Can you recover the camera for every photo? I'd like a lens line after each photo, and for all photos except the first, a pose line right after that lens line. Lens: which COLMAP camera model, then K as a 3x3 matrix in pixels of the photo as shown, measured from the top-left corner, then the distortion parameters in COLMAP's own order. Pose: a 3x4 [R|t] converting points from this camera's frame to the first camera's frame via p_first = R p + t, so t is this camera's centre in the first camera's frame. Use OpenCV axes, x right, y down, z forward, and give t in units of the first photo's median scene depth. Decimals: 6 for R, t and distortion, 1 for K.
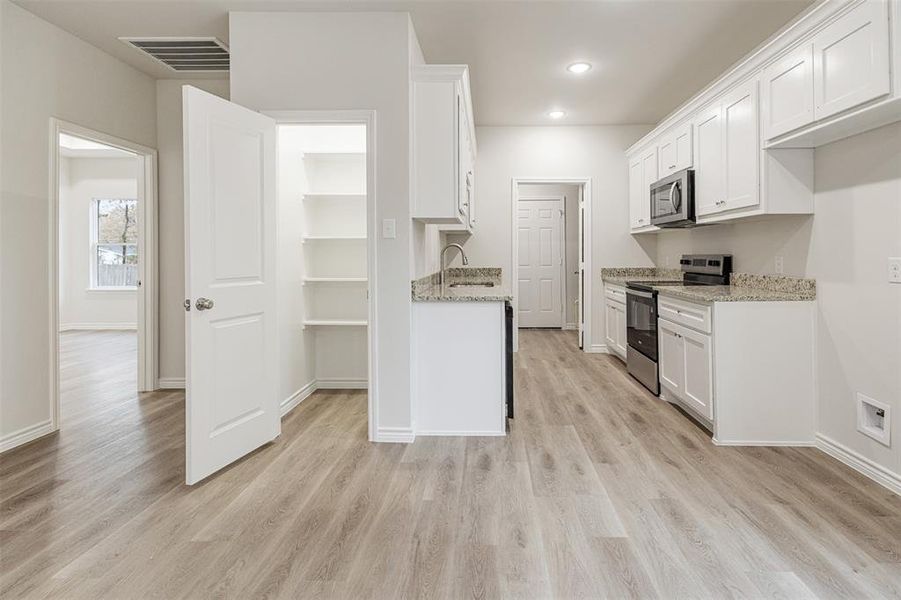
lens RADIAL K [[436.1, 0, 469.1], [0, 436.1, 244.1], [0, 0, 1]] dist [0.002745, -0.000222]
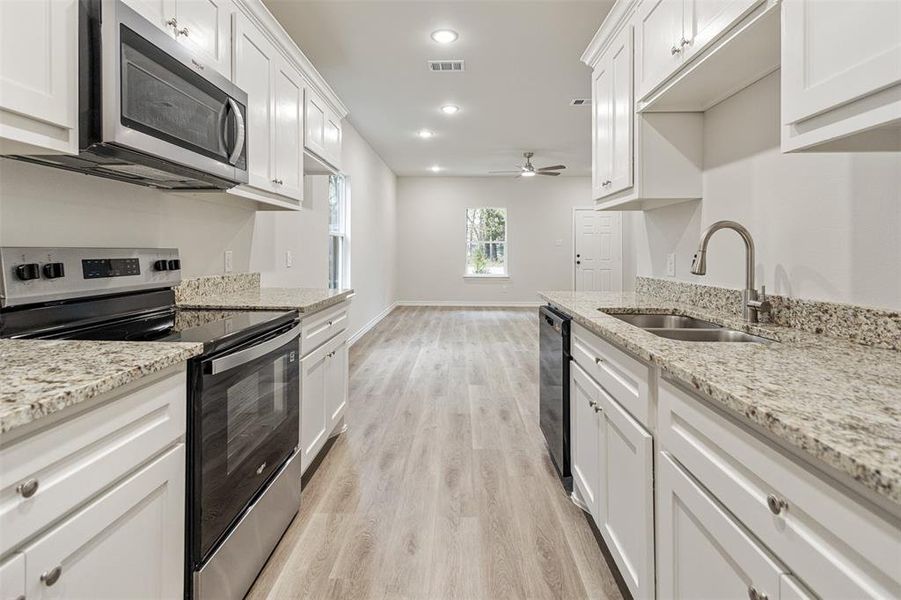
lens RADIAL K [[426.6, 0, 447.7], [0, 426.6, 257.2], [0, 0, 1]] dist [0.002397, -0.000762]
pose [[-0.999905, -0.001058, -0.013741, 0.299710], [-0.000919, 0.999948, -0.010120, 0.048057], [0.013751, -0.010106, -0.999854, 1.844084]]
